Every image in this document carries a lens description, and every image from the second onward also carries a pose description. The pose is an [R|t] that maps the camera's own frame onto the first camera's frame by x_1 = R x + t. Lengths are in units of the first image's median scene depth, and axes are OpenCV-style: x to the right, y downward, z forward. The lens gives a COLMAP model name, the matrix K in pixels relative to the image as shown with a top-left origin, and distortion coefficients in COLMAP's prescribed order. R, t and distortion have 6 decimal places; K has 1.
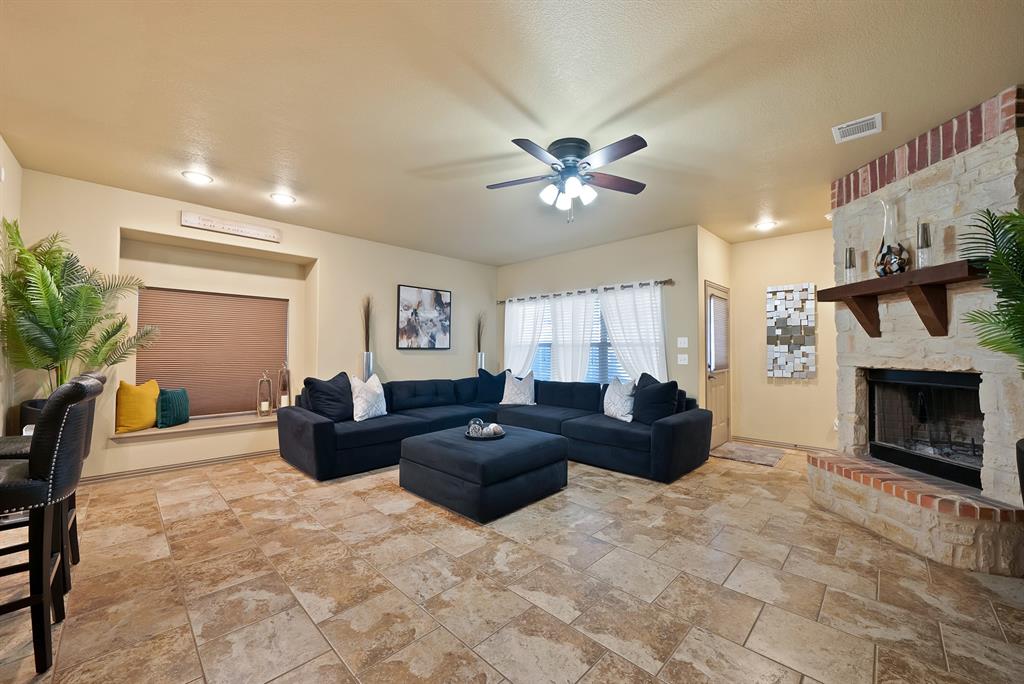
lens RADIAL K [[396.4, 0, 510.0], [0, 396.4, 345.2], [0, 0, 1]] dist [-0.025014, 0.002643]
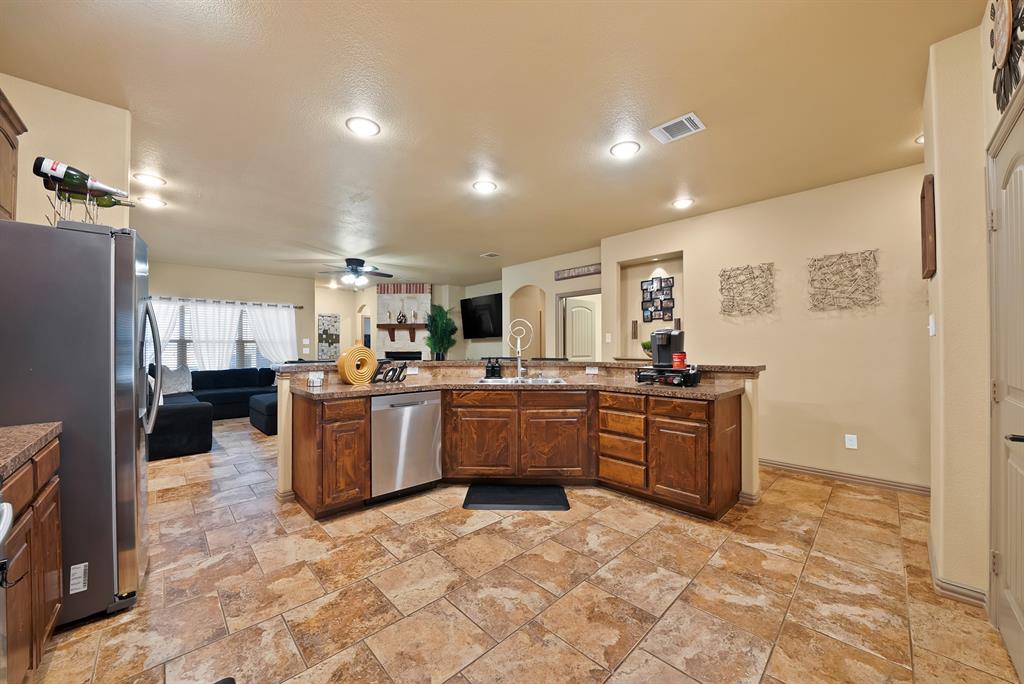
lens RADIAL K [[374.5, 0, 510.1], [0, 374.5, 342.9], [0, 0, 1]] dist [-0.023960, 0.001949]
pose [[0.015027, 0.004057, 0.999879, -1.812741], [-0.014374, 0.999889, -0.003841, -0.010566], [-0.999784, -0.014315, 0.015084, 0.030304]]
